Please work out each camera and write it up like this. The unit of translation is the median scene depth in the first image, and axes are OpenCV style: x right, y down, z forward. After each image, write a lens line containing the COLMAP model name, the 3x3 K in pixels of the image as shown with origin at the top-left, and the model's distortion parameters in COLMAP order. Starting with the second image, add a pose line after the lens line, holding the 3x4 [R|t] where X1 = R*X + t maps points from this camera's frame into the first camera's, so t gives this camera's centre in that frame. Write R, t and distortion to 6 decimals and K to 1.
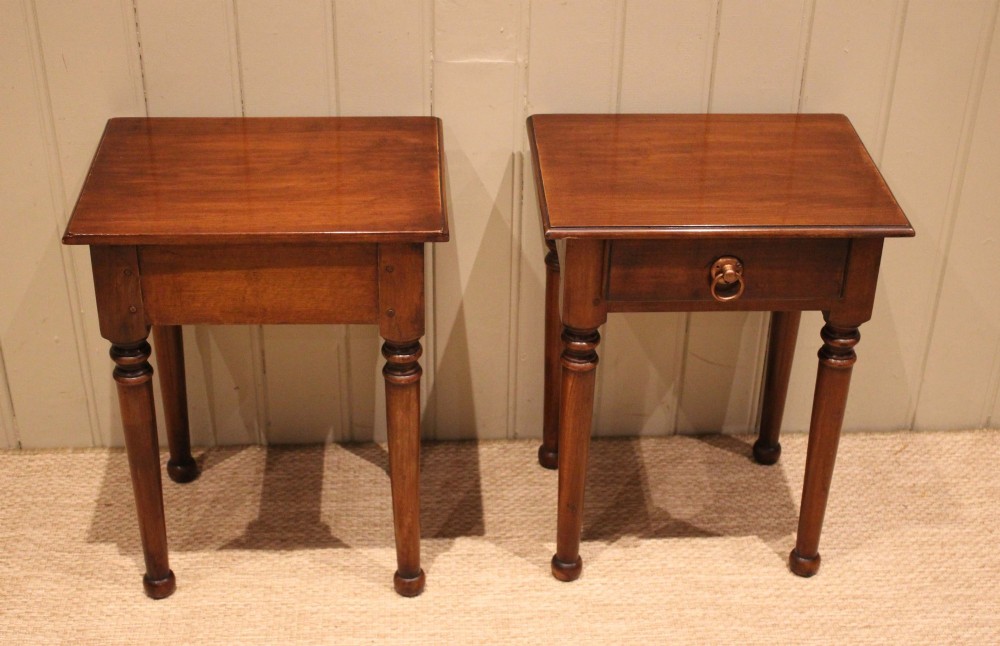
lens RADIAL K [[1537.9, 0, 531.7], [0, 1537.9, 339.5], [0, 0, 1]] dist [-0.041767, 0.000000]
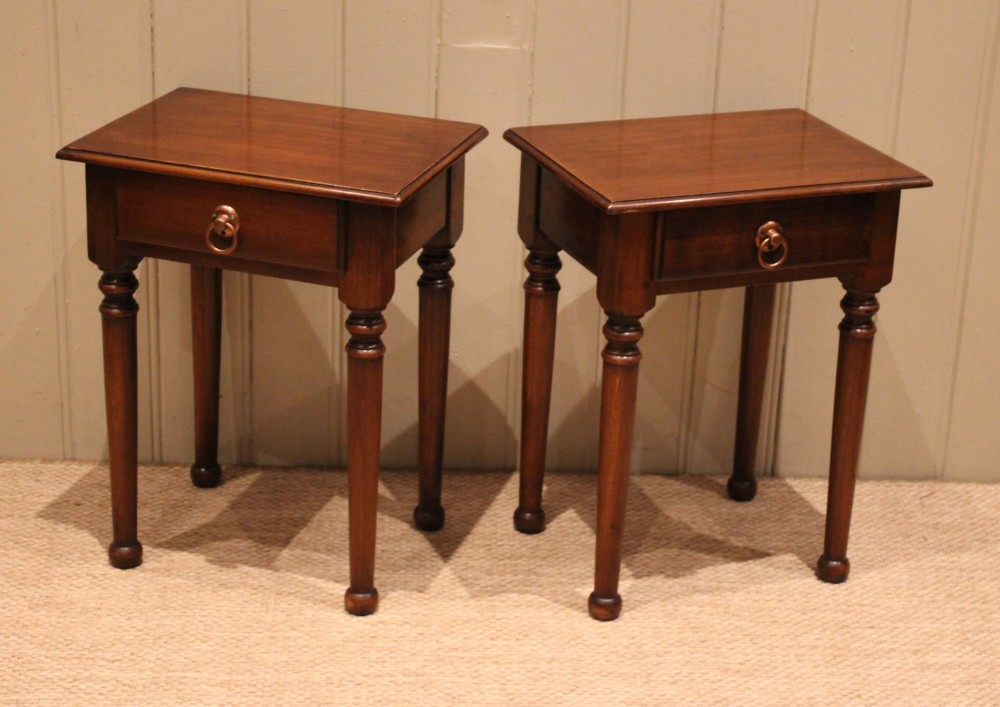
lens RADIAL K [[2139.9, 0, 559.4], [0, 2139.9, 331.7], [0, 0, 1]] dist [-0.004171, 0.000000]
pose [[0.999523, 0.027361, -0.014350, 0.037834], [-0.029635, 0.980378, -0.194884, 0.260683], [0.008736, 0.195217, 0.980721, -0.325318]]
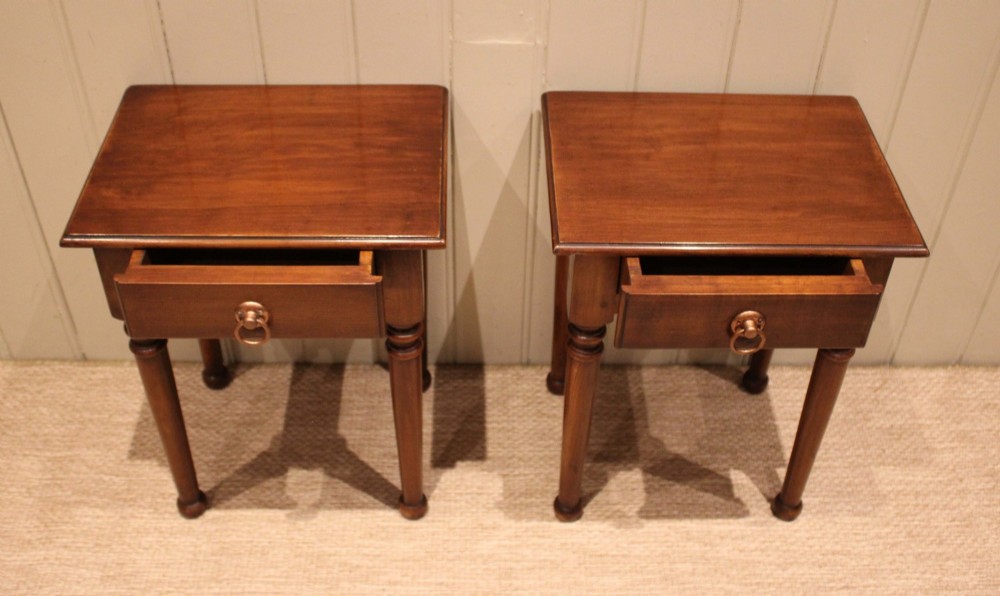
lens RADIAL K [[1112.0, 0, 519.1], [0, 1112.0, 237.2], [0, 0, 1]] dist [-0.099741, 0.000000]
pose [[0.998529, 0.036537, -0.040068, 0.012428], [-0.031127, 0.991259, 0.128206, -0.140206], [0.044402, -0.126770, 0.990938, 0.253432]]
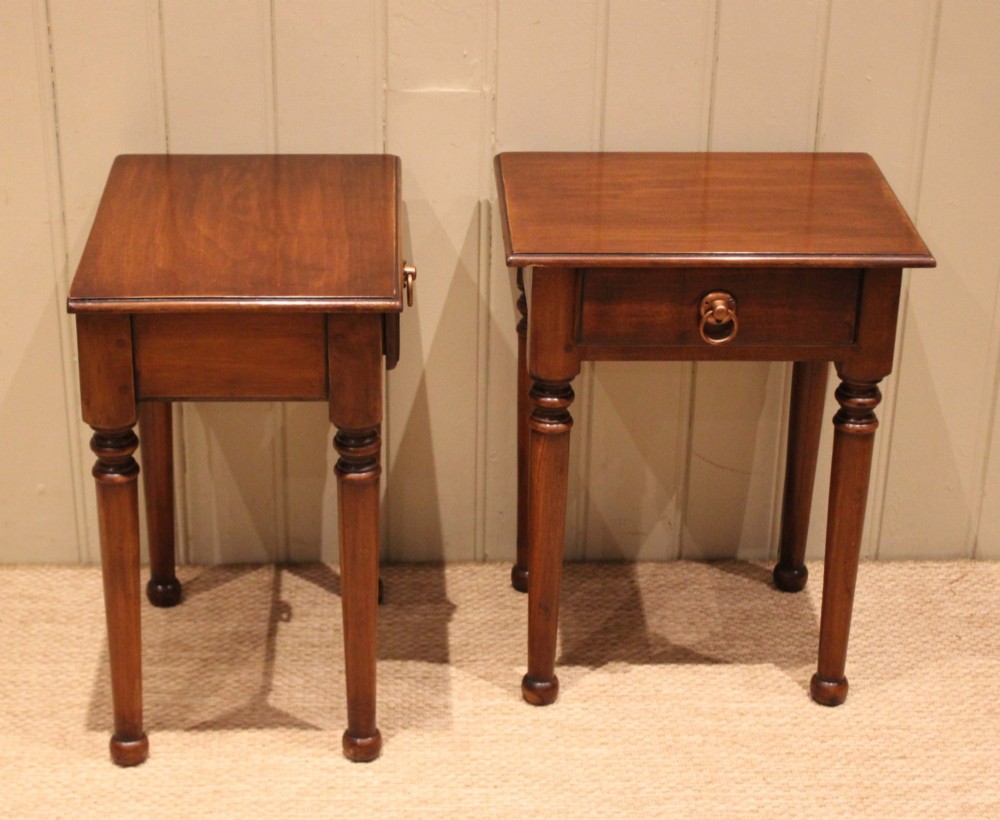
lens RADIAL K [[2174.9, 0, 436.9], [0, 2174.9, 437.7], [0, 0, 1]] dist [-0.003881, 0.000000]
pose [[0.998465, 0.002964, -0.055306, 0.031283], [-0.008899, 0.994178, -0.107385, 0.138041], [0.054665, 0.107712, 0.992678, -0.188862]]
